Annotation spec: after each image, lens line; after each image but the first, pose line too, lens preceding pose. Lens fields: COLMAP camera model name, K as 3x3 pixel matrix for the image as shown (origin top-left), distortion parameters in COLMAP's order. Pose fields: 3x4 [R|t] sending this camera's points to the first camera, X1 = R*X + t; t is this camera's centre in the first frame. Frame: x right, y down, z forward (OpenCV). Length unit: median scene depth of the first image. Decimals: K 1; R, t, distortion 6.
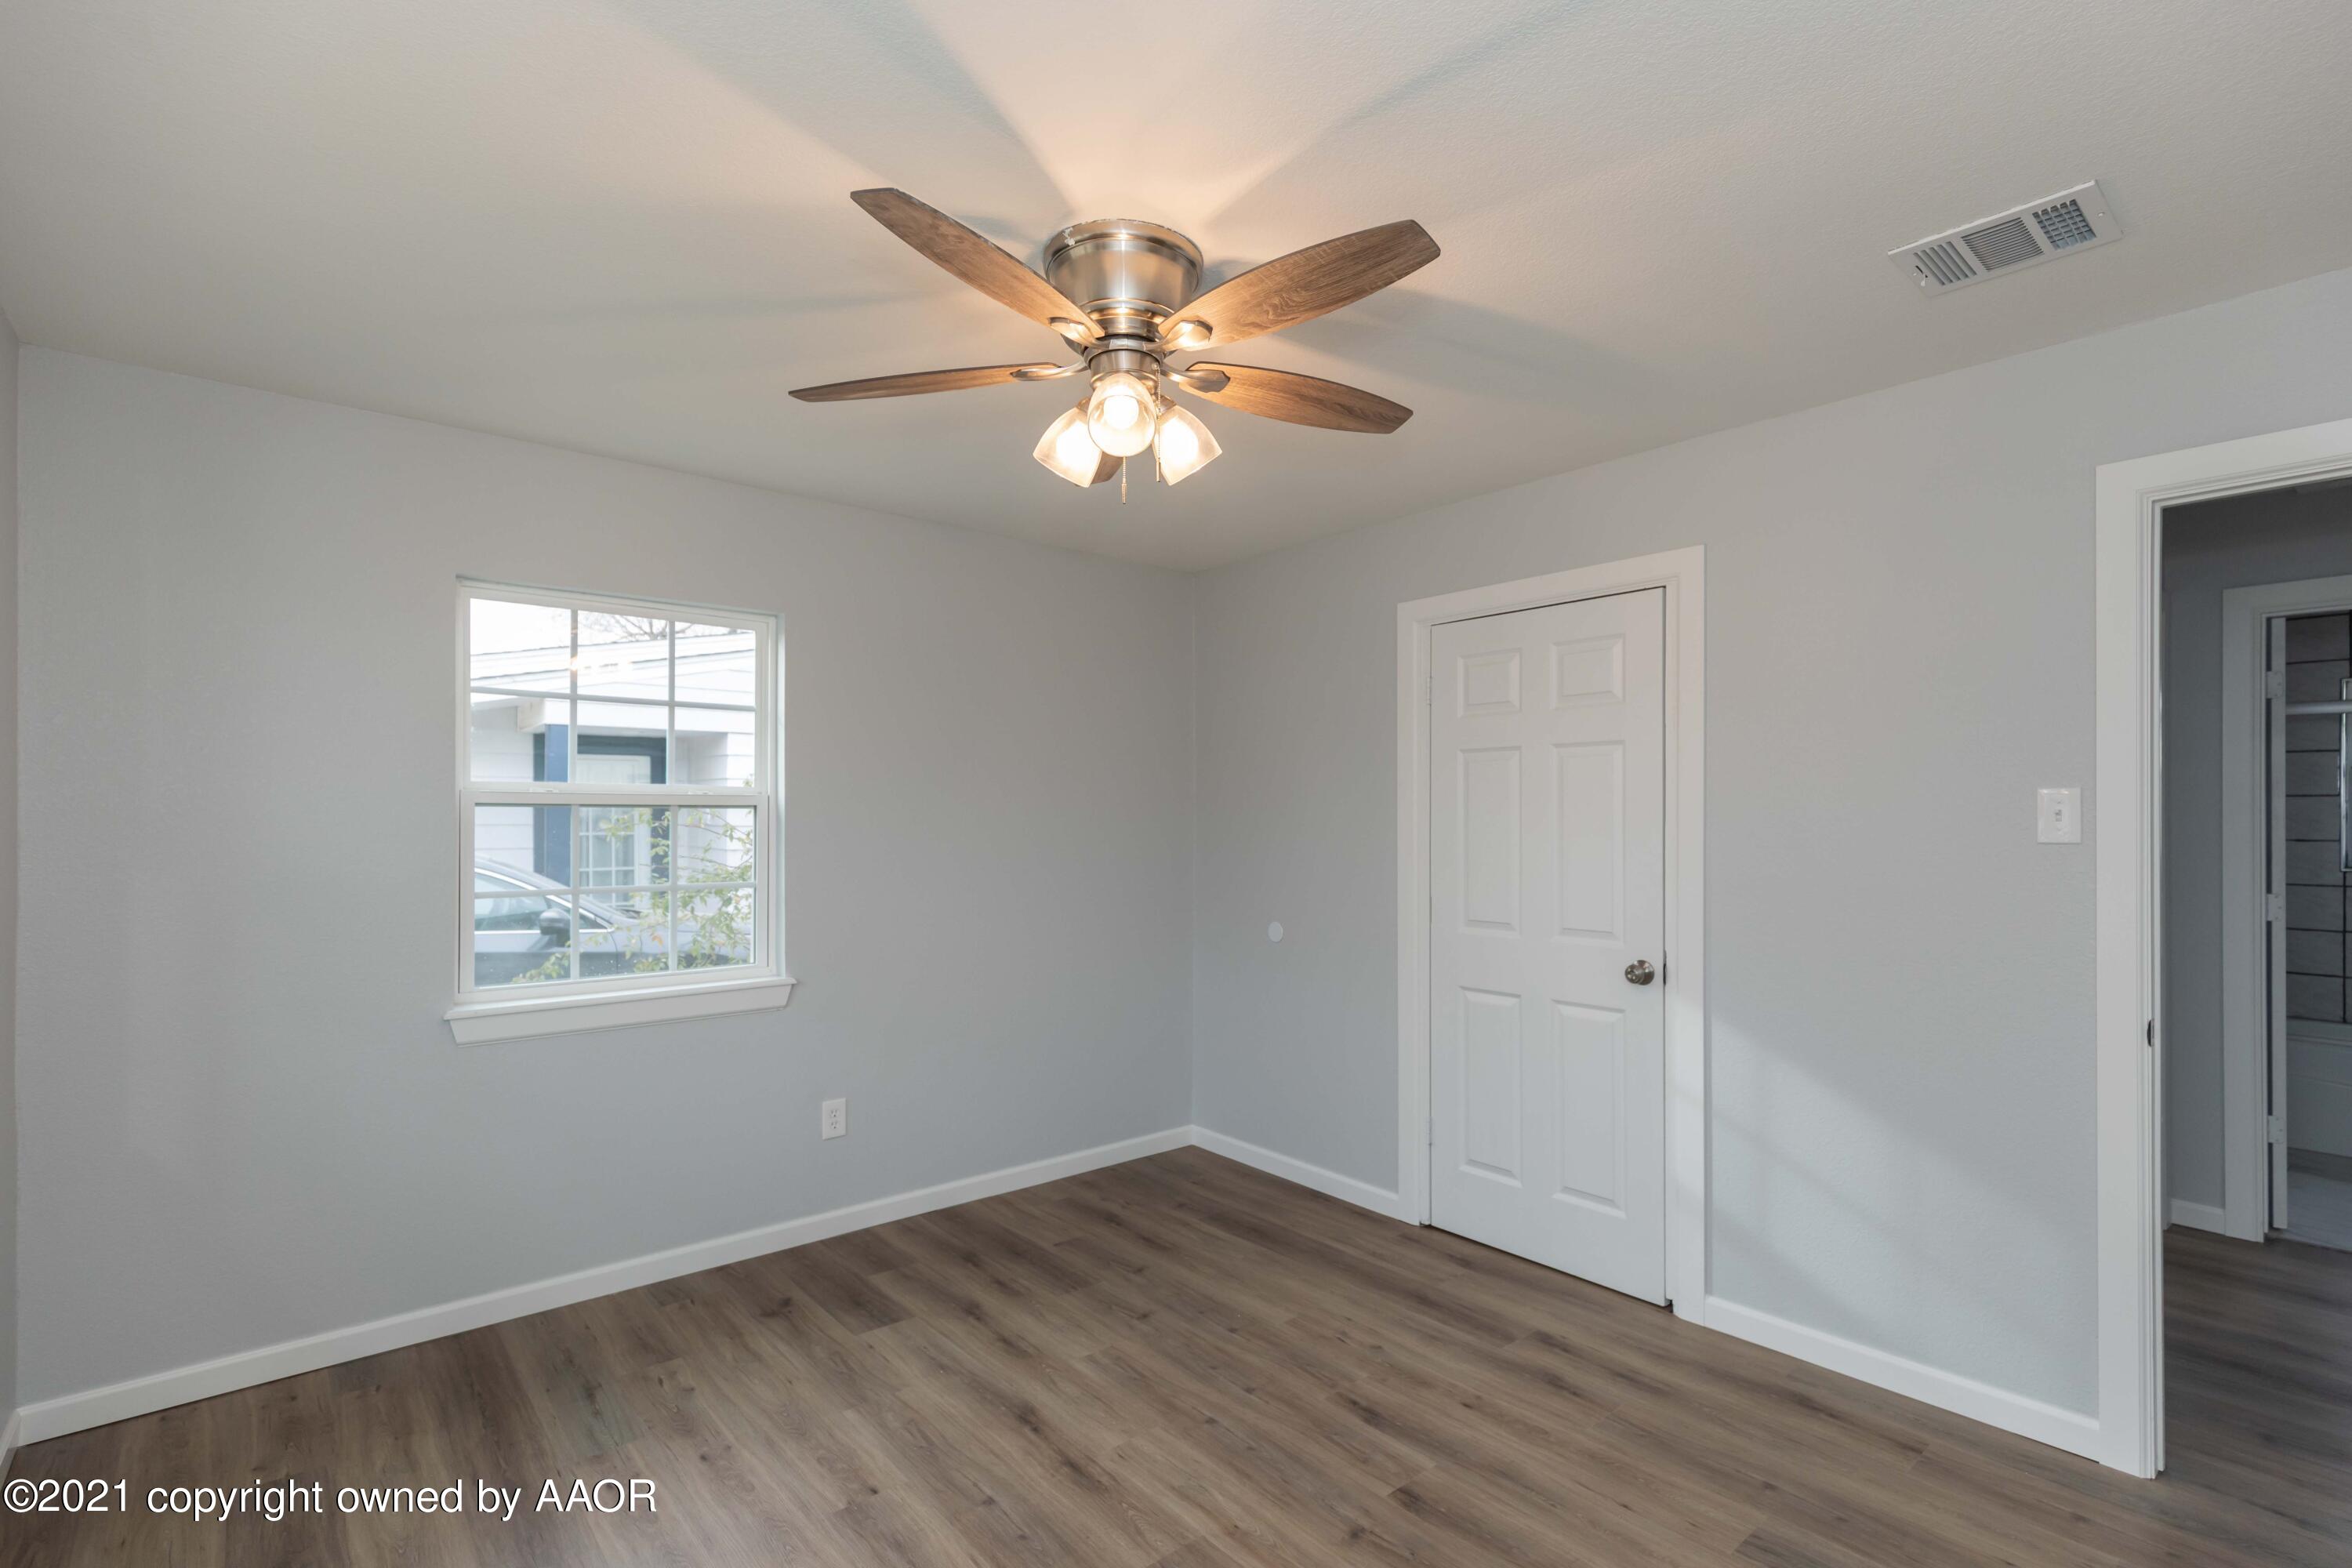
lens RADIAL K [[1061.0, 0, 1167.7], [0, 1061.0, 817.8], [0, 0, 1]] dist [0.006800, -0.000560]
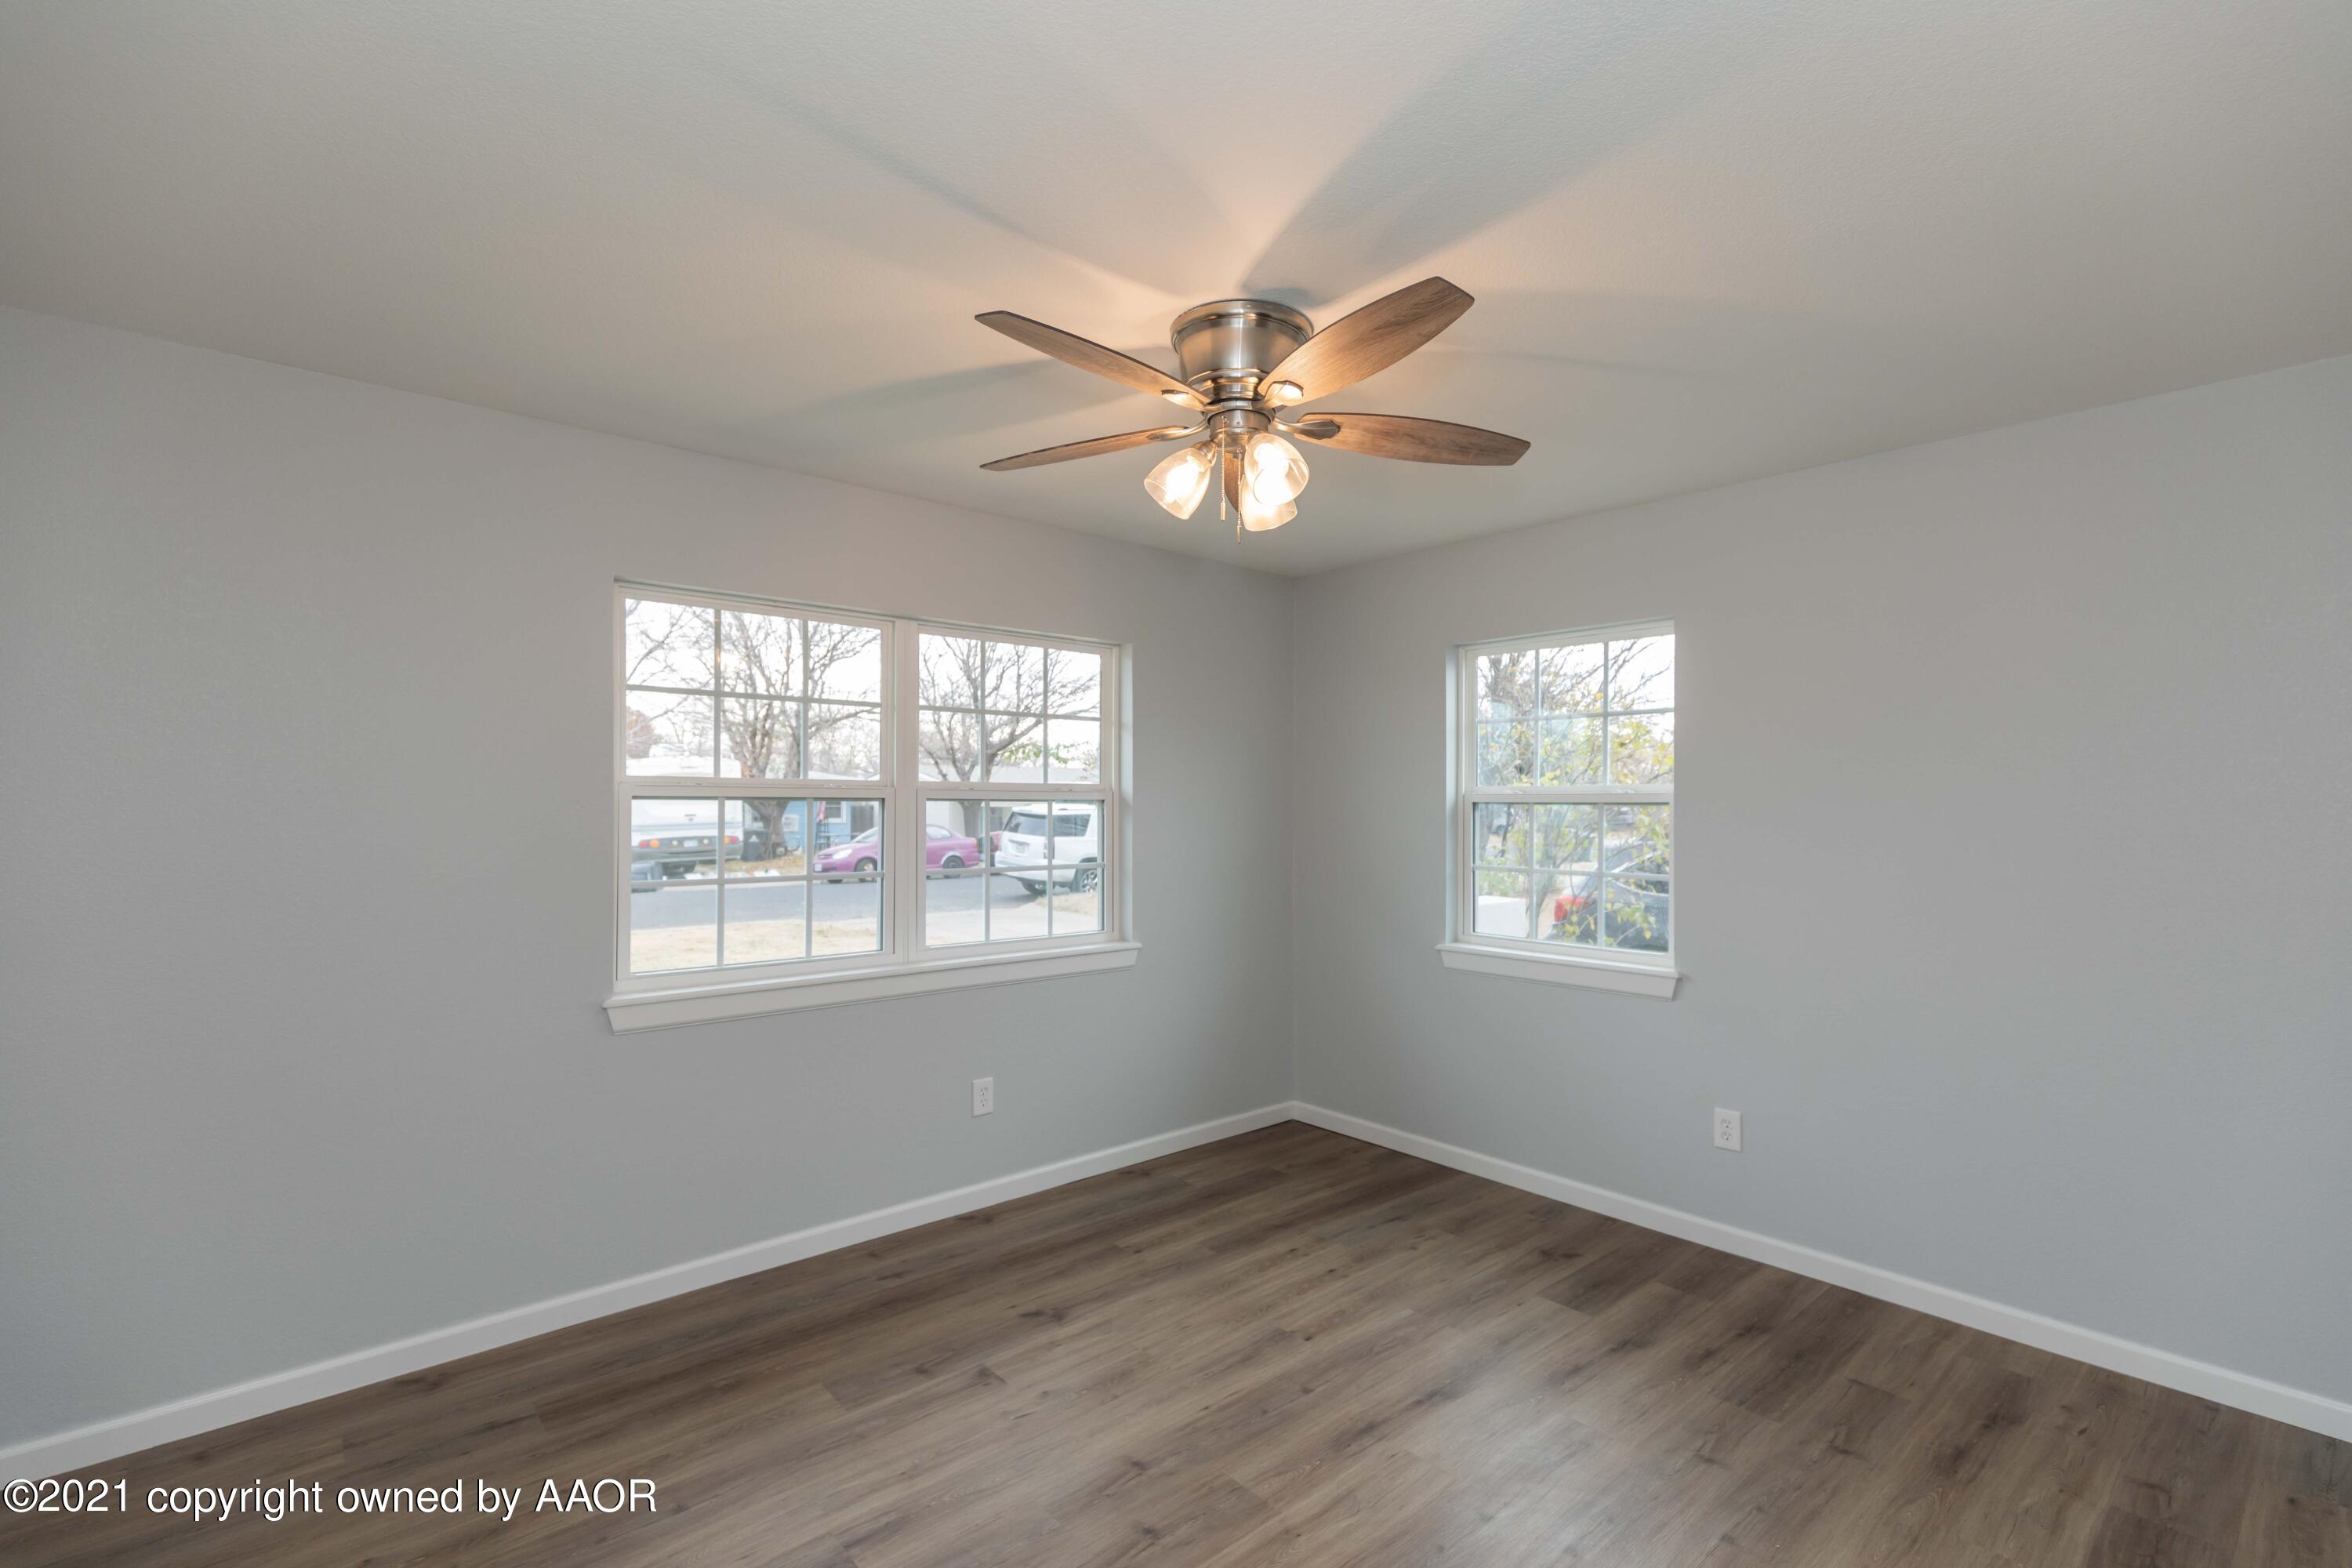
lens RADIAL K [[1061.0, 0, 1198.0], [0, 1061.0, 800.1], [0, 0, 1]] dist [0.006800, -0.000560]
pose [[0.037045, -0.003264, -0.999308, 0.743938], [0.005629, 0.999979, -0.003057, 0.001764], [0.999298, -0.005512, 0.037063, 0.634989]]
